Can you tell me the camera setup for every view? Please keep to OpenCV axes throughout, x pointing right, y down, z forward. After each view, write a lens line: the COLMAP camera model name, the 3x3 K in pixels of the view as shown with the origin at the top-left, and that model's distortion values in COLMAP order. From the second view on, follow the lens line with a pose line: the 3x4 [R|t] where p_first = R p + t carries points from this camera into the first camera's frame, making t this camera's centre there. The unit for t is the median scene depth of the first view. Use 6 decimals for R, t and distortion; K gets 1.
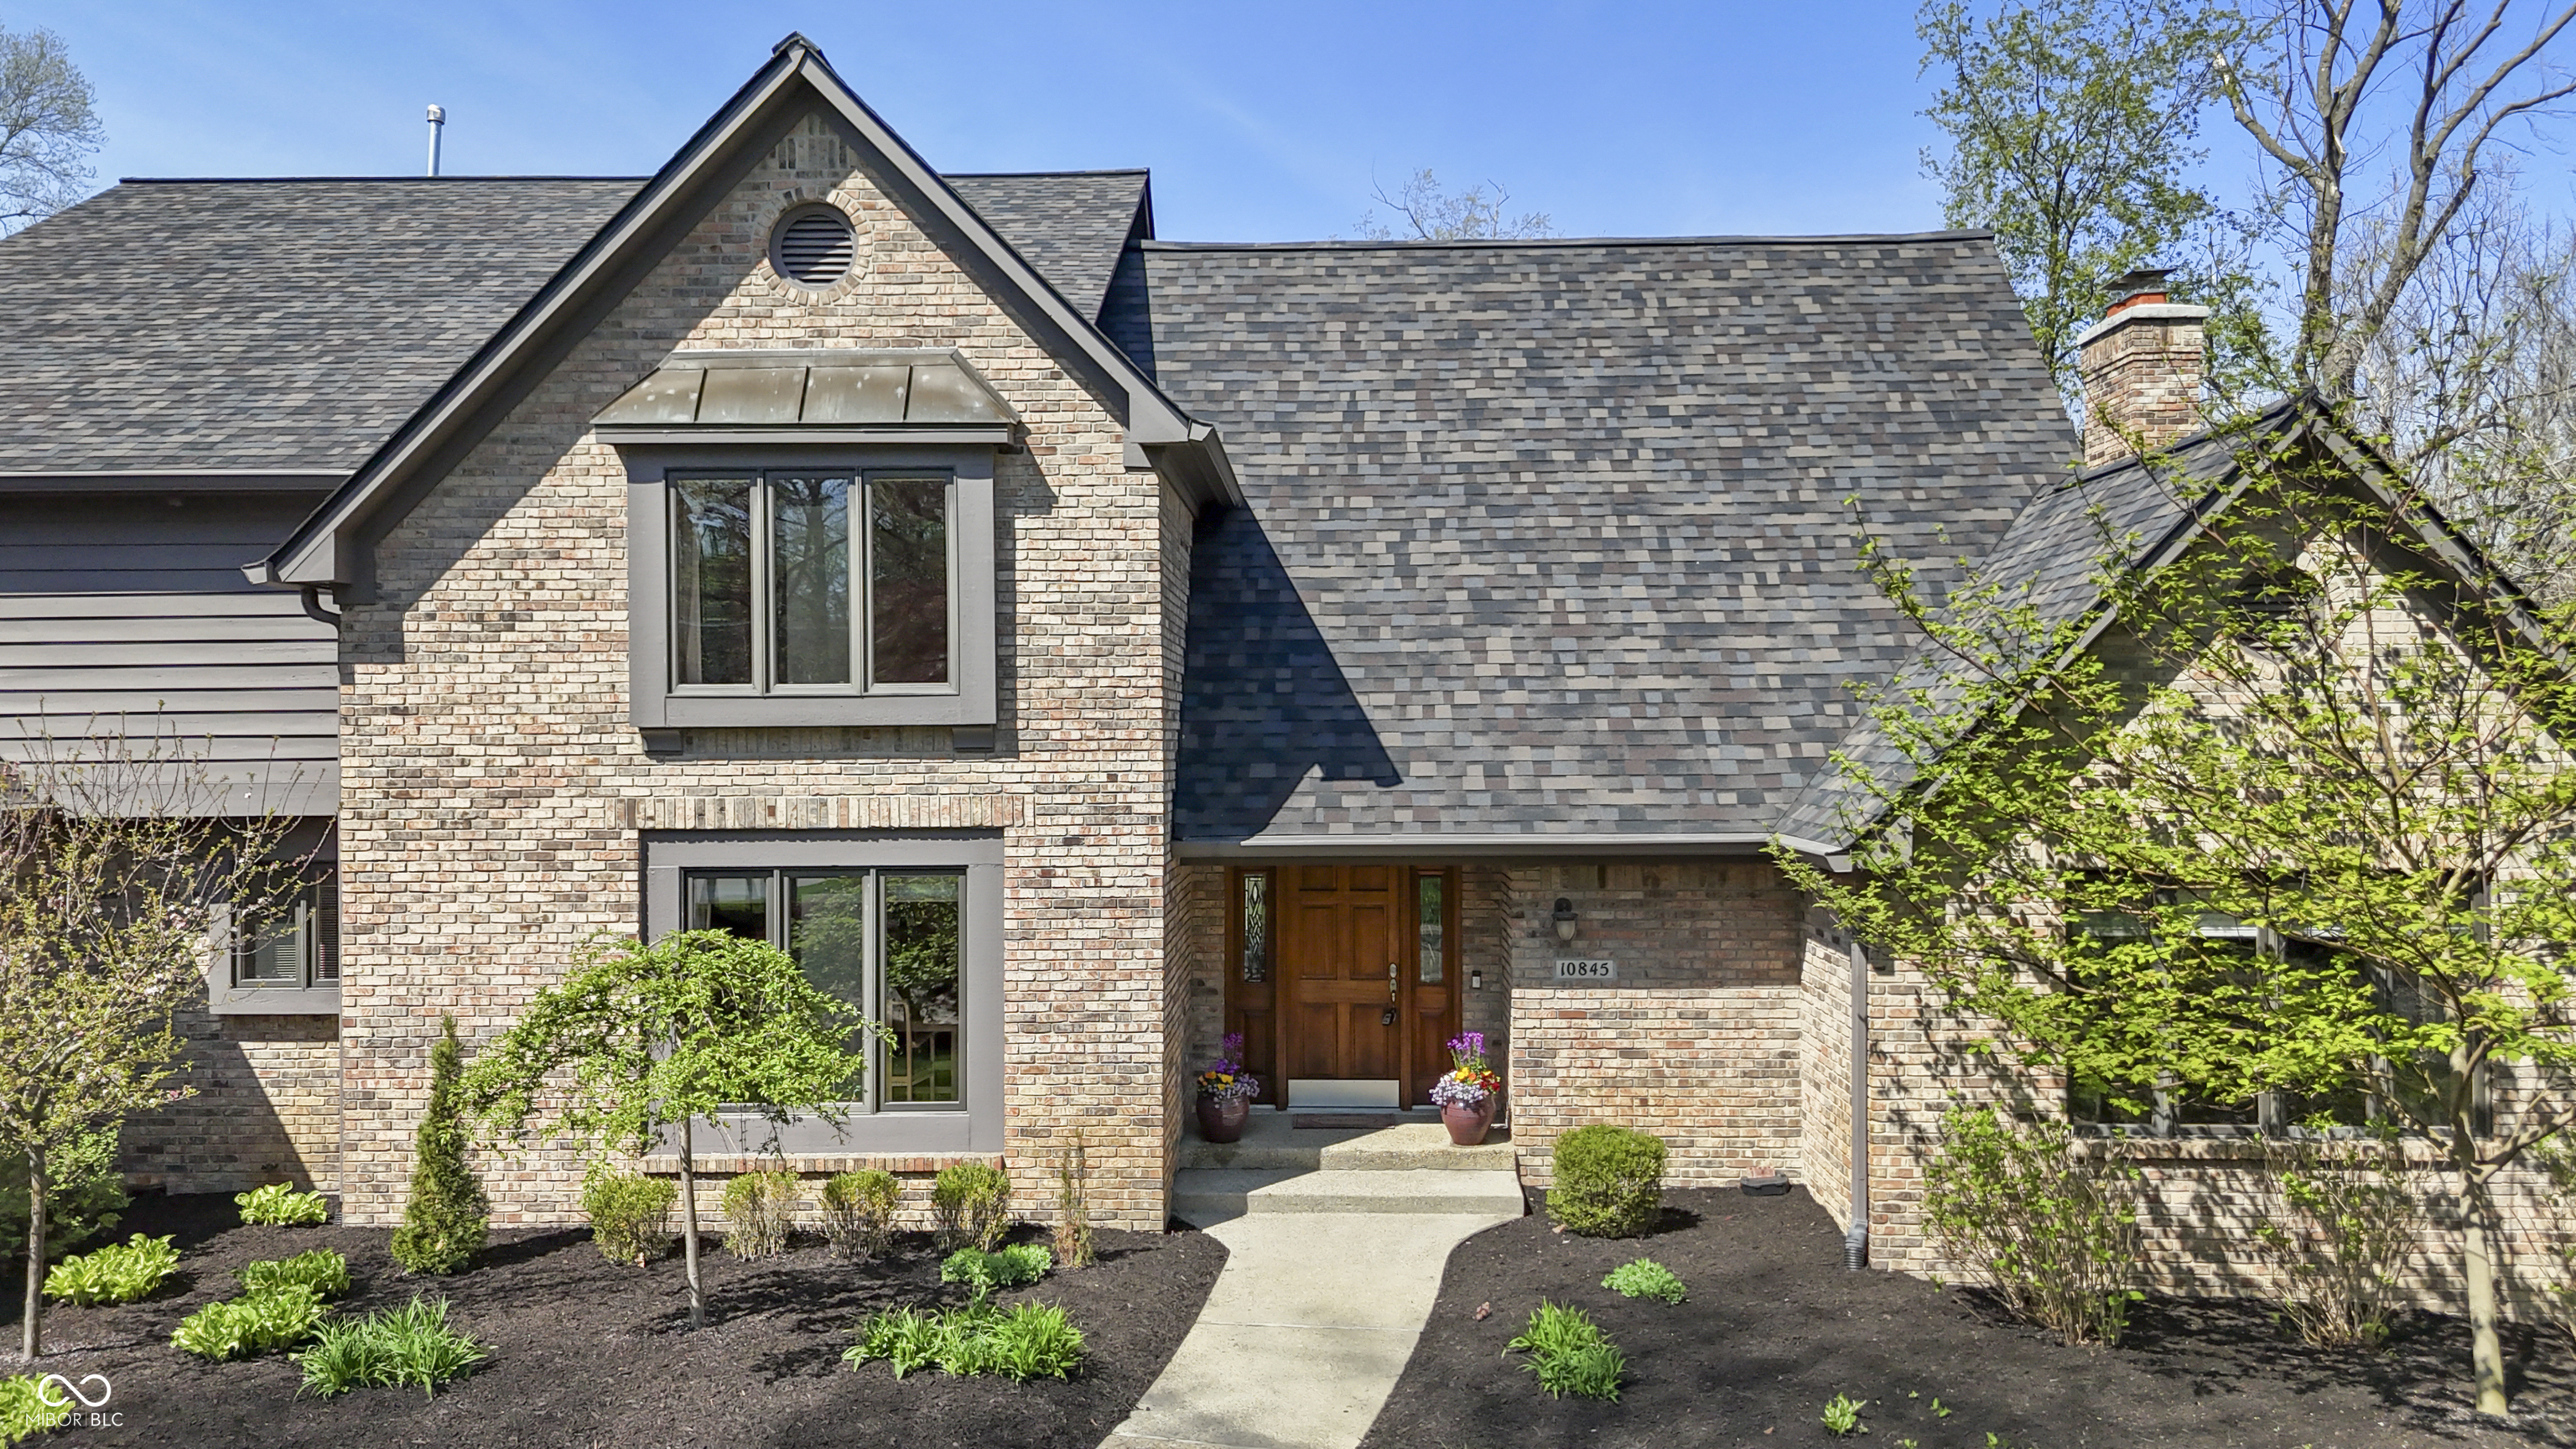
lens RADIAL K [[1936.5, 0, 1288.0], [0, 1936.5, 724.5], [0, 0, 1]] dist [0.151995, -0.263257]
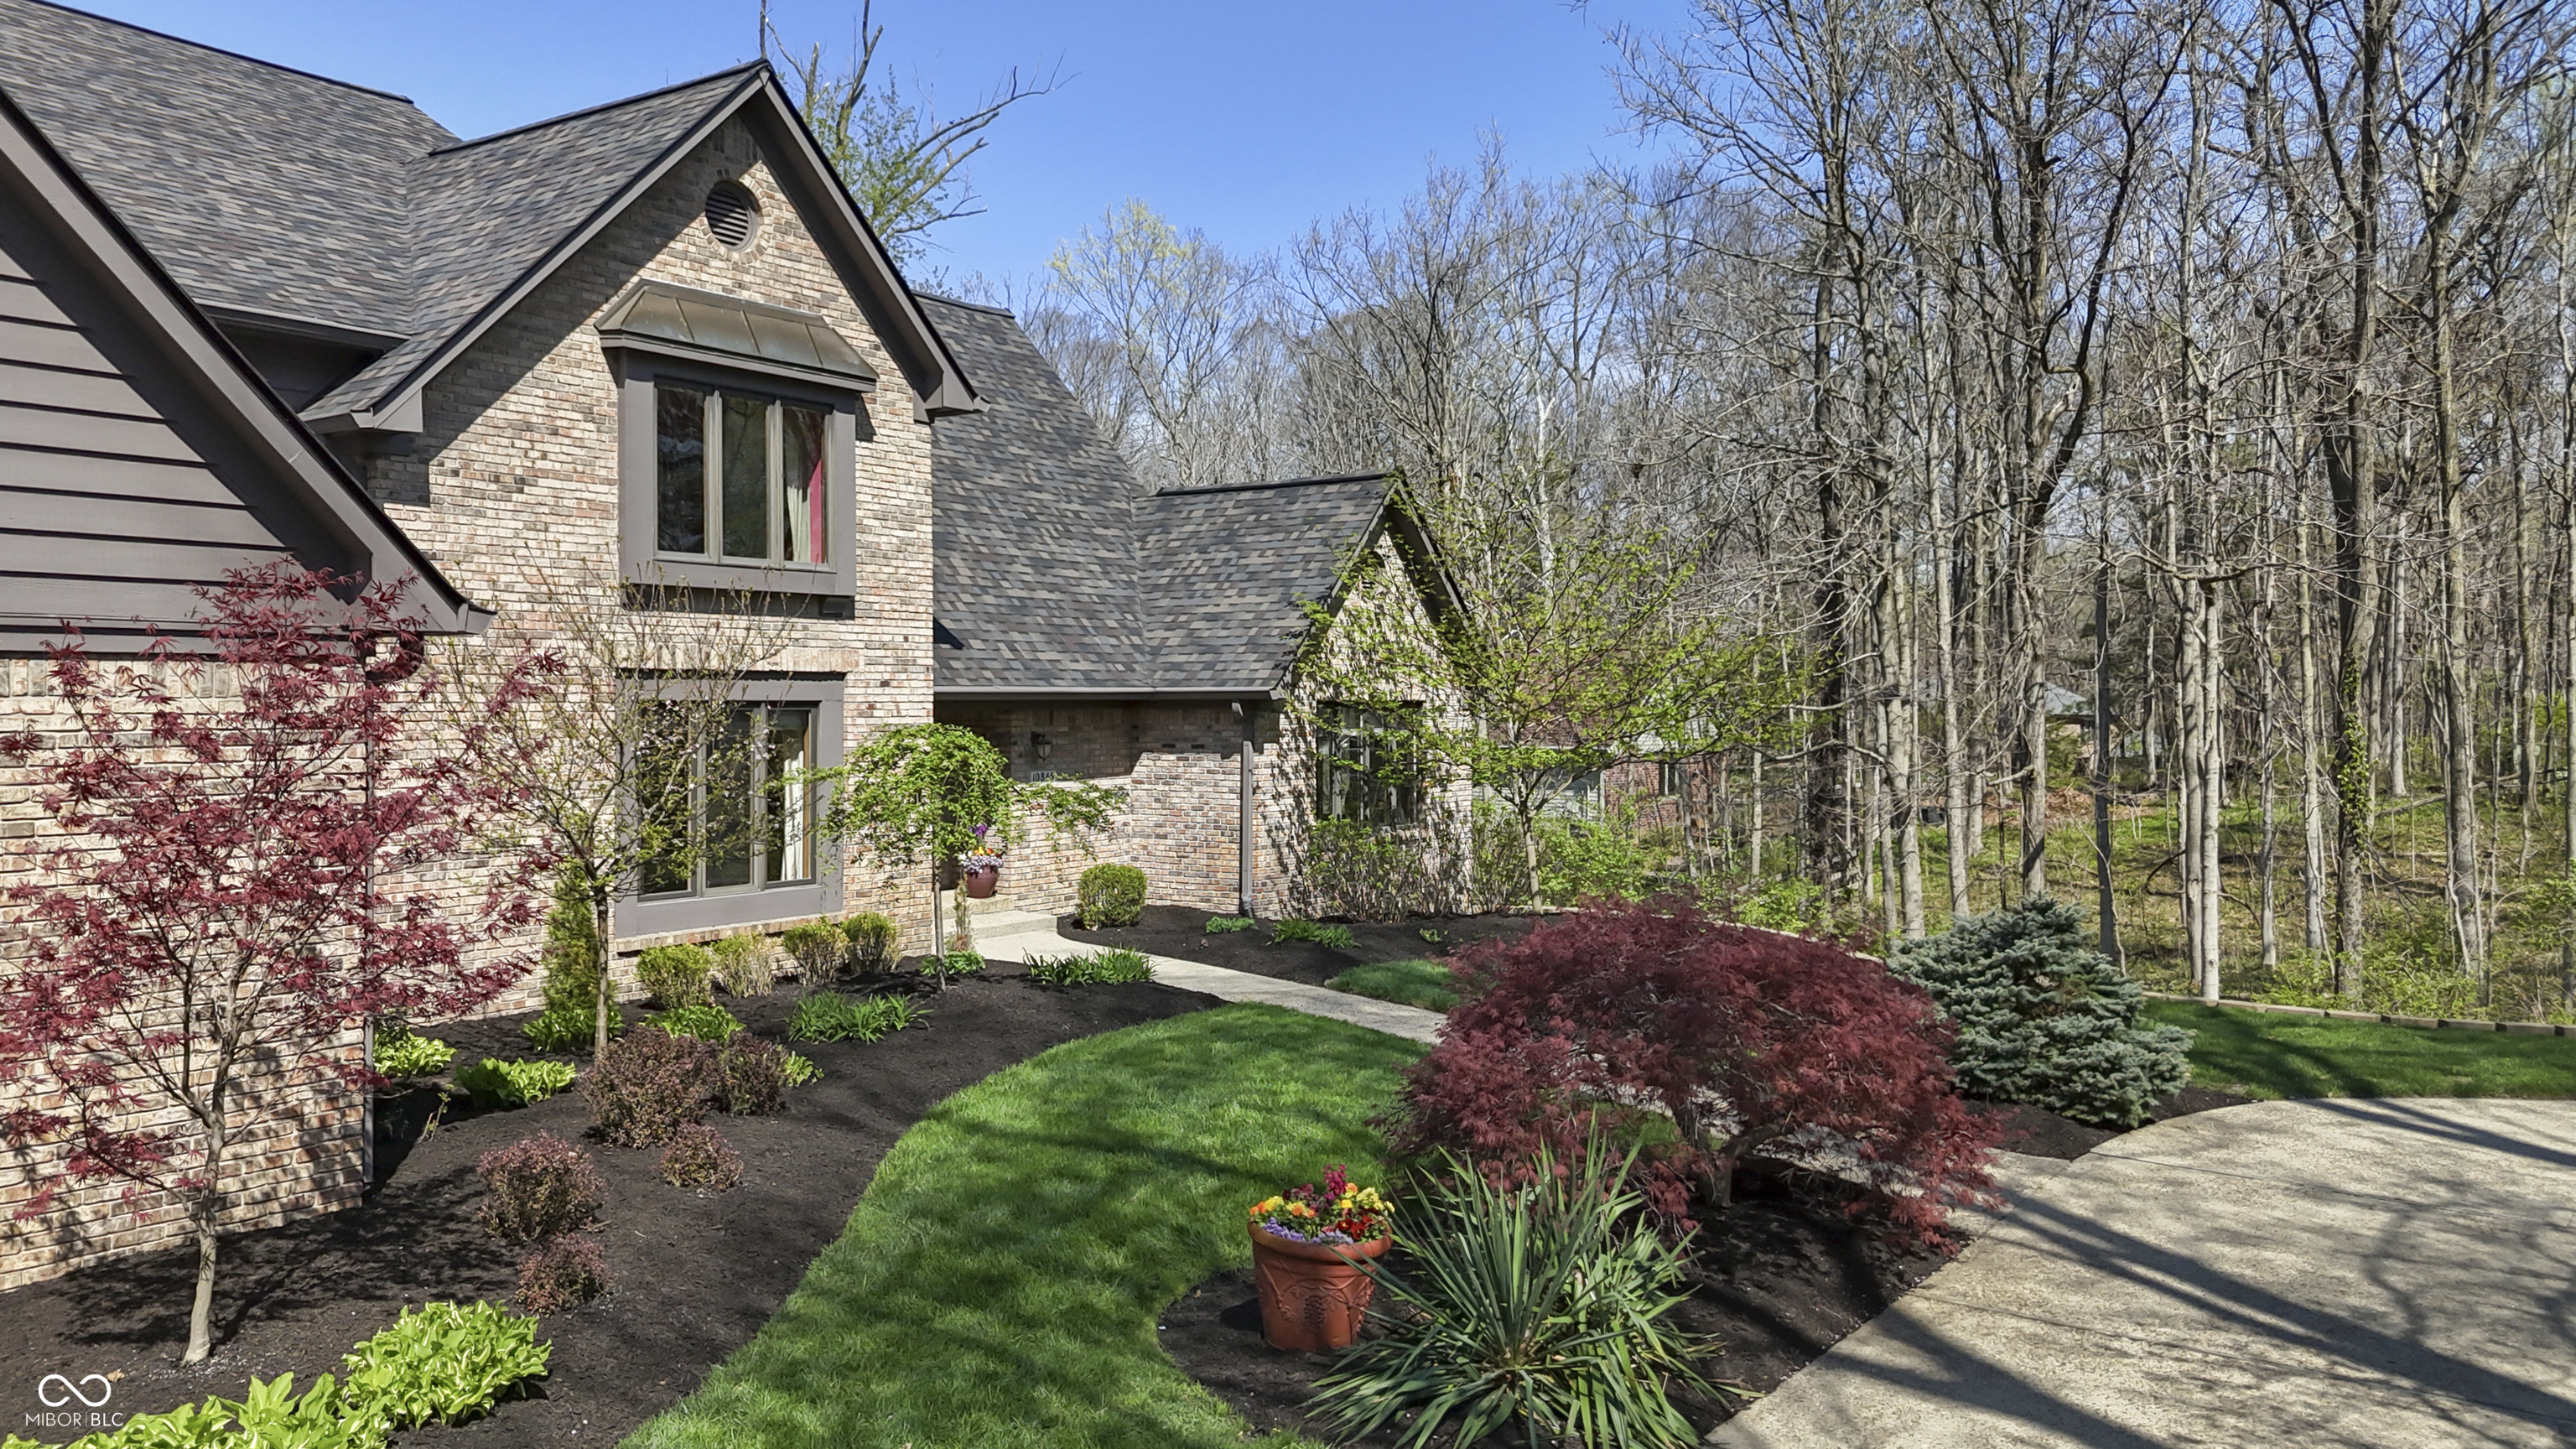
lens RADIAL K [[1905.1, 0, 1282.9], [0, 1905.1, 696.8], [0, 0, 1]] dist [0.069551, -0.081718]
pose [[0.542511, 0.009307, 0.839997, -1.094463], [-0.011735, 0.999925, -0.003500, 0.070100], [-0.839967, -0.007959, 0.542580, 0.017140]]
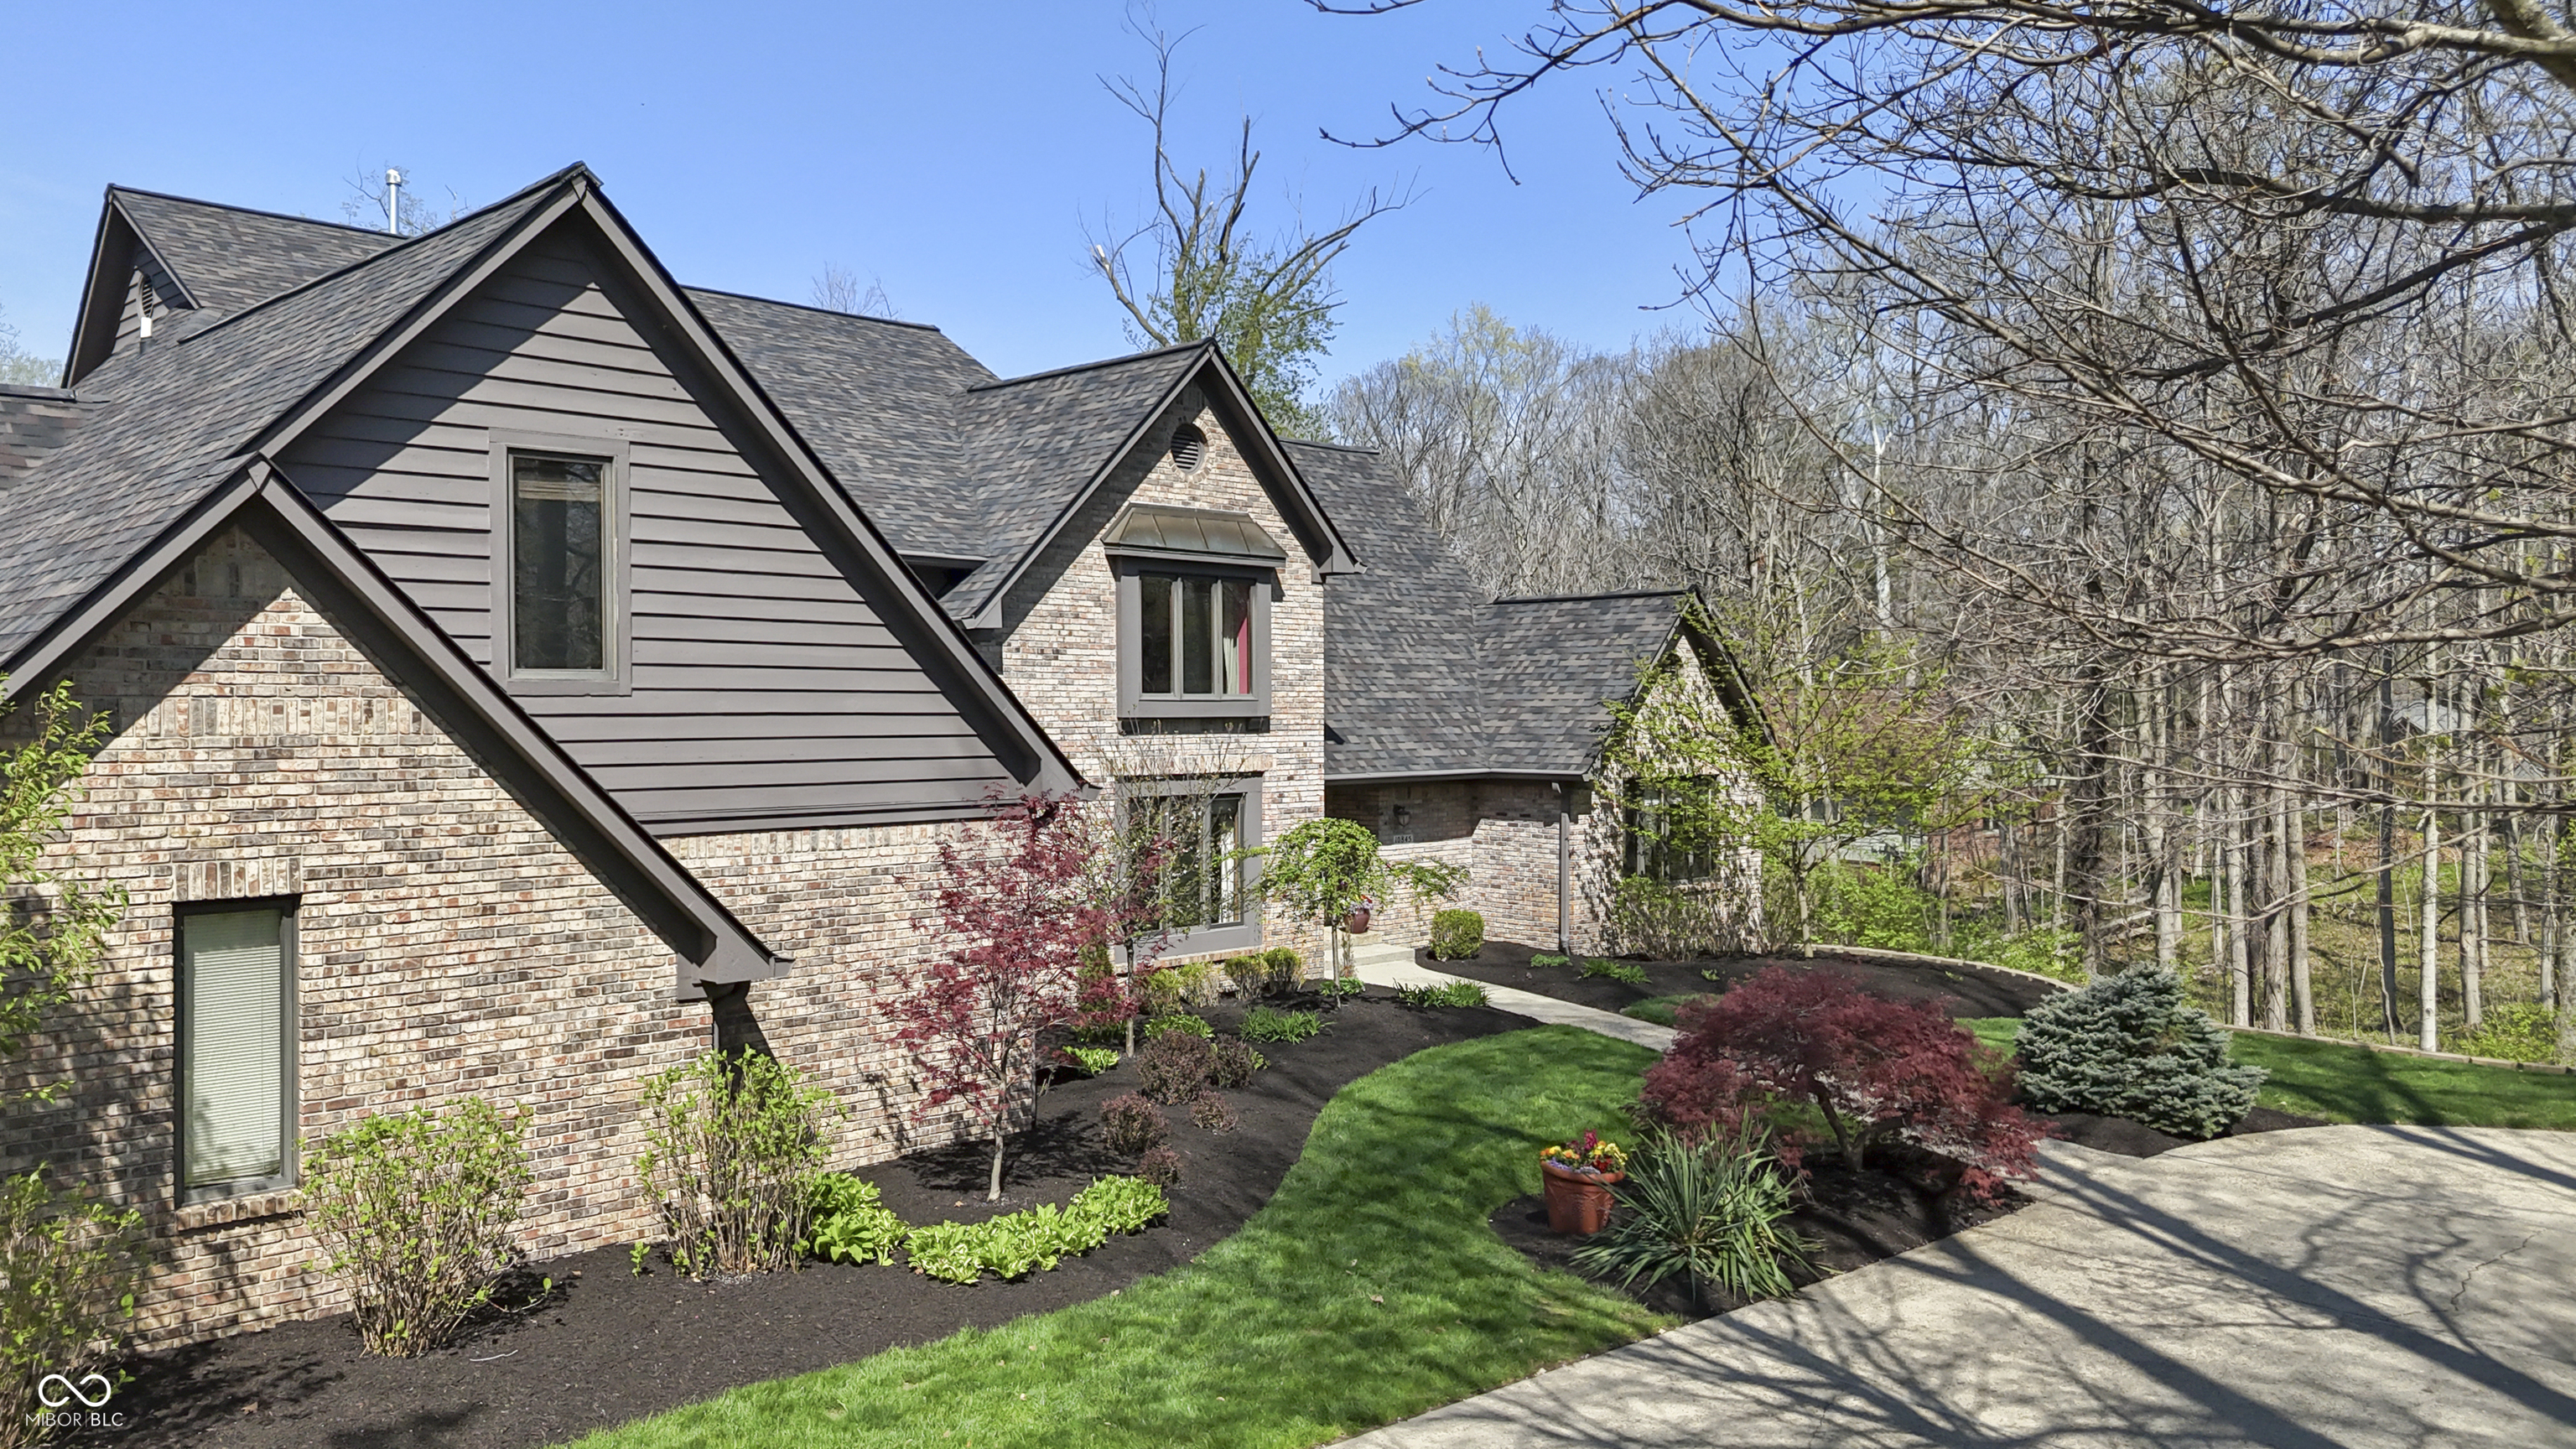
lens RADIAL K [[1896.1, 0, 1277.4], [0, 1896.1, 724.1], [0, 0, 1]] dist [0.071662, -0.083023]
pose [[0.686075, -0.000601, 0.727531, -1.446438], [-0.012258, 0.999848, 0.012385, -0.015128], [-0.727428, -0.017416, 0.685963, -0.252695]]
